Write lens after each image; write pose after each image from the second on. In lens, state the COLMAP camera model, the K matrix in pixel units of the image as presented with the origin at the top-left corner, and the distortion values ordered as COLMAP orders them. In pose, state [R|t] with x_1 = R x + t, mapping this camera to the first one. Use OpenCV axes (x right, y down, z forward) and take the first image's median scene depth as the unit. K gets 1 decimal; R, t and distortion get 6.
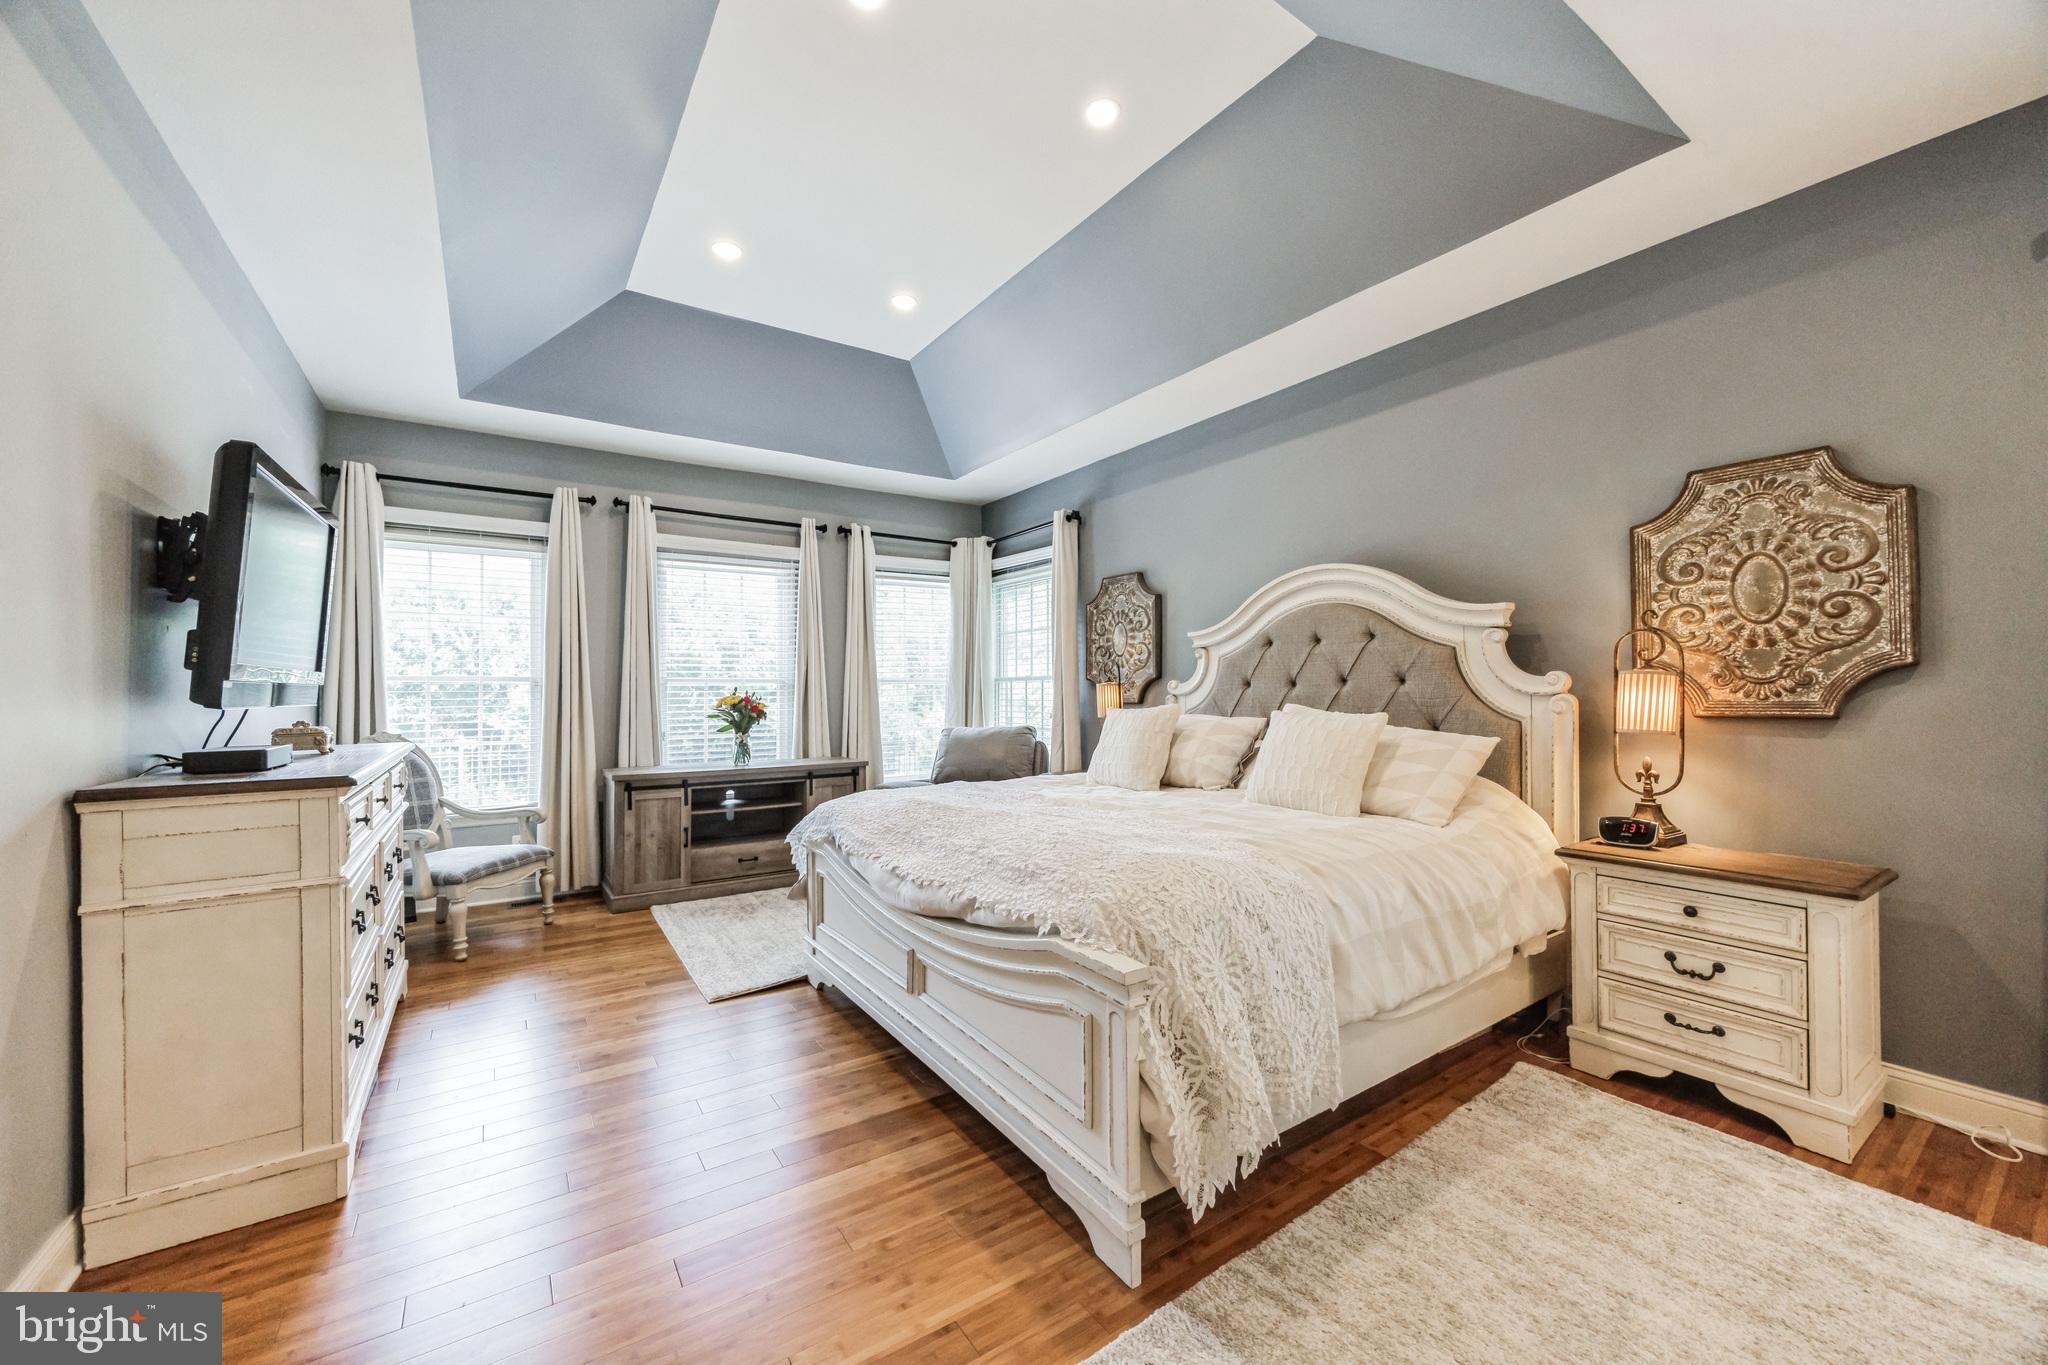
lens RADIAL K [[779.8, 0, 1006.3], [0, 779.8, 673.7], [0, 0, 1]] dist [-0.002824, 0.000021]
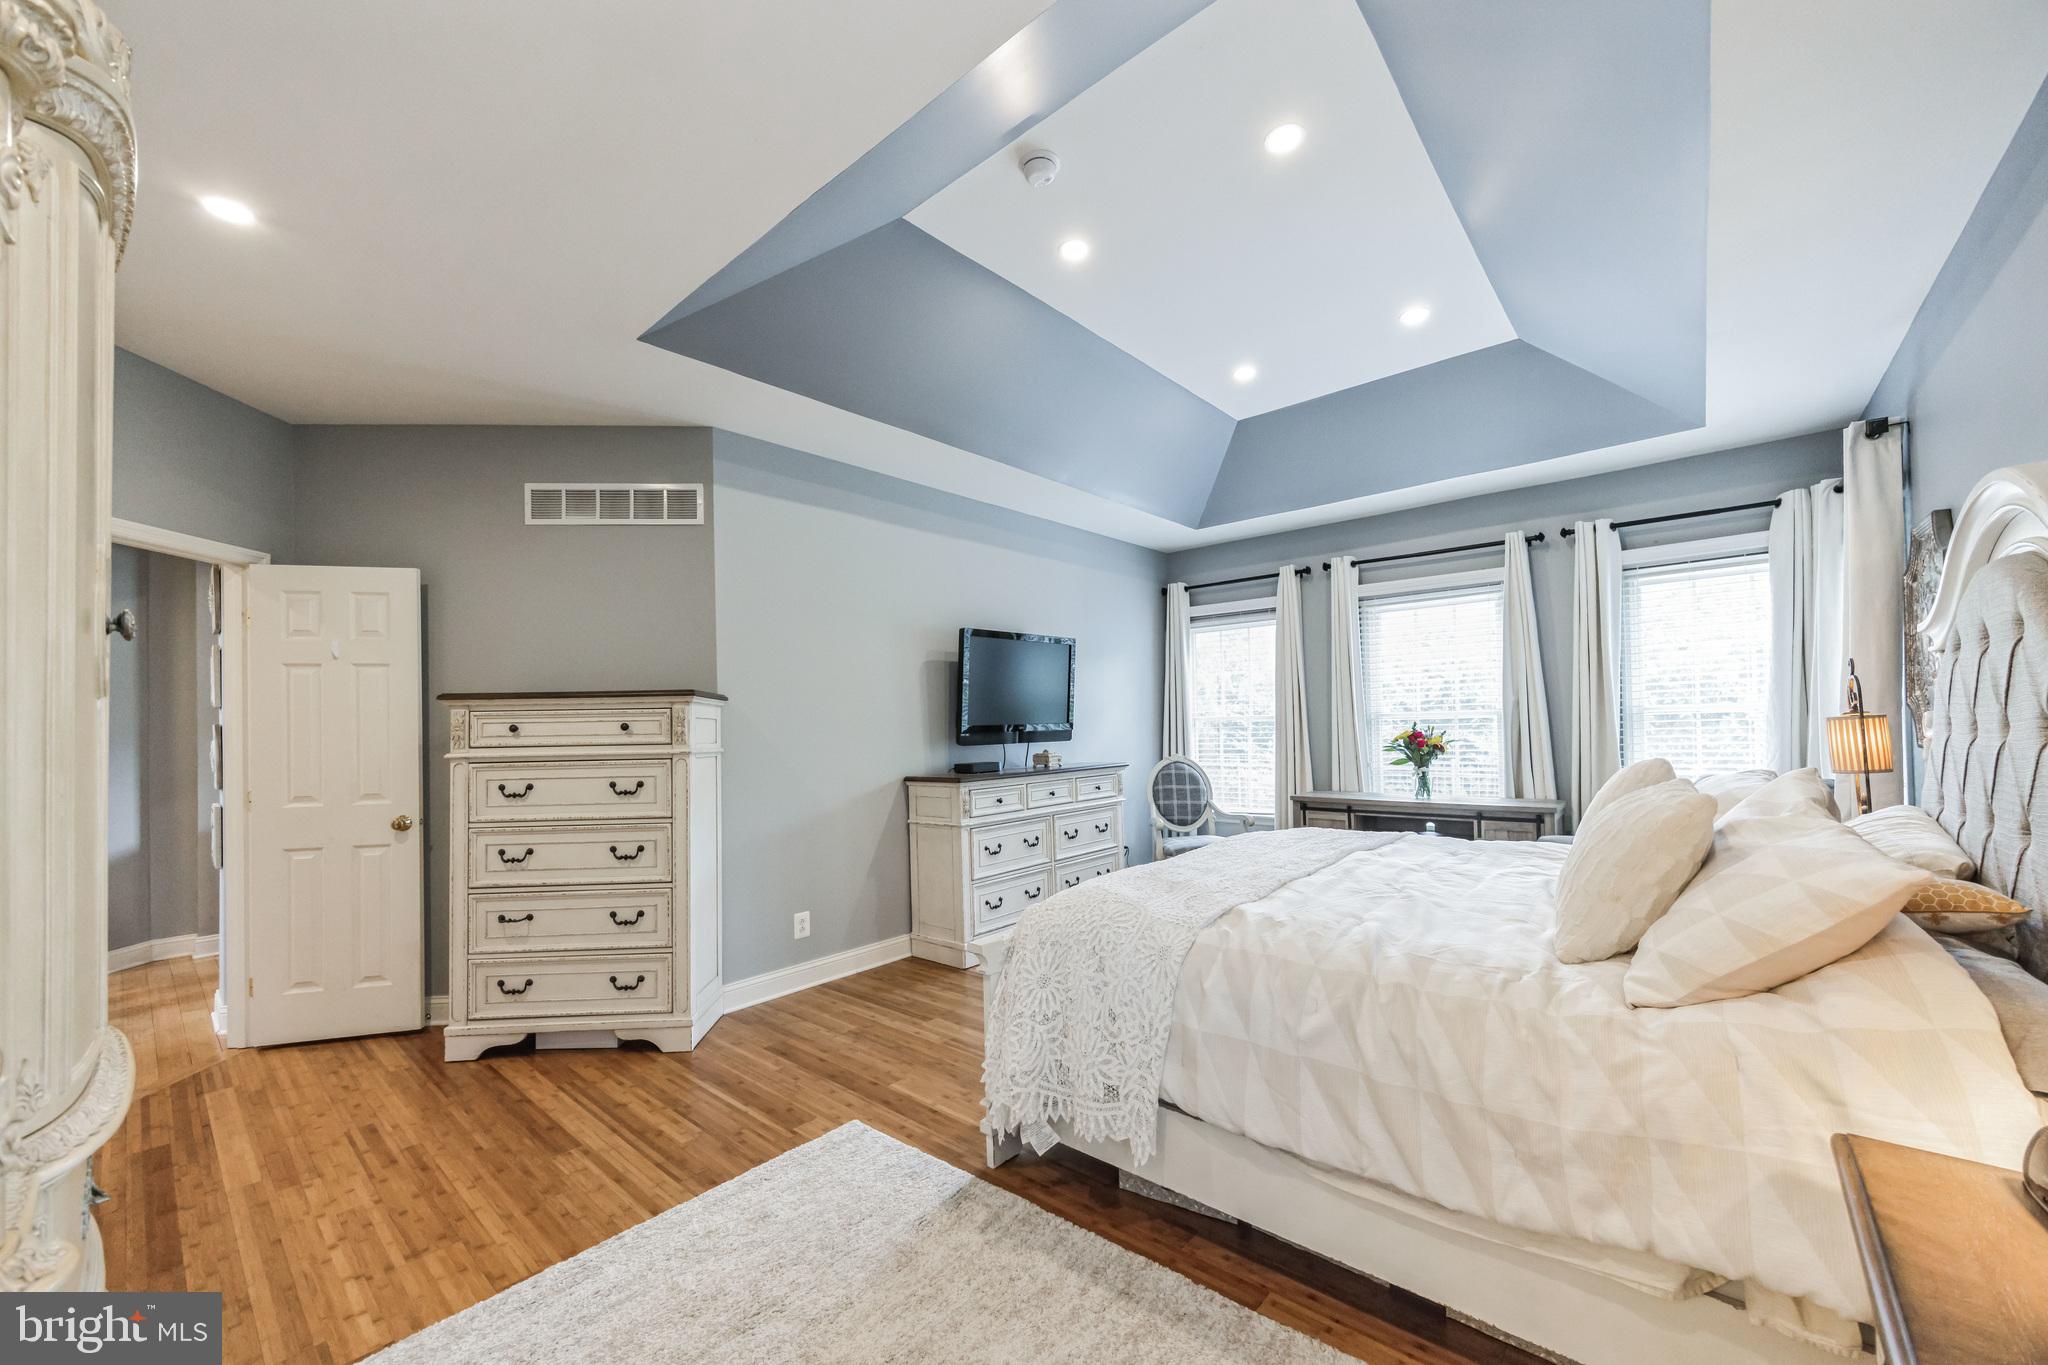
lens RADIAL K [[779.8, 0, 1010.5], [0, 779.8, 687.9], [0, 0, 1]] dist [-0.002824, 0.000021]
pose [[0.260656, -0.044649, -0.964399, 0.508133], [0.045435, 0.998390, -0.033942, -0.016836], [0.964362, -0.034970, 0.262265, 0.217062]]
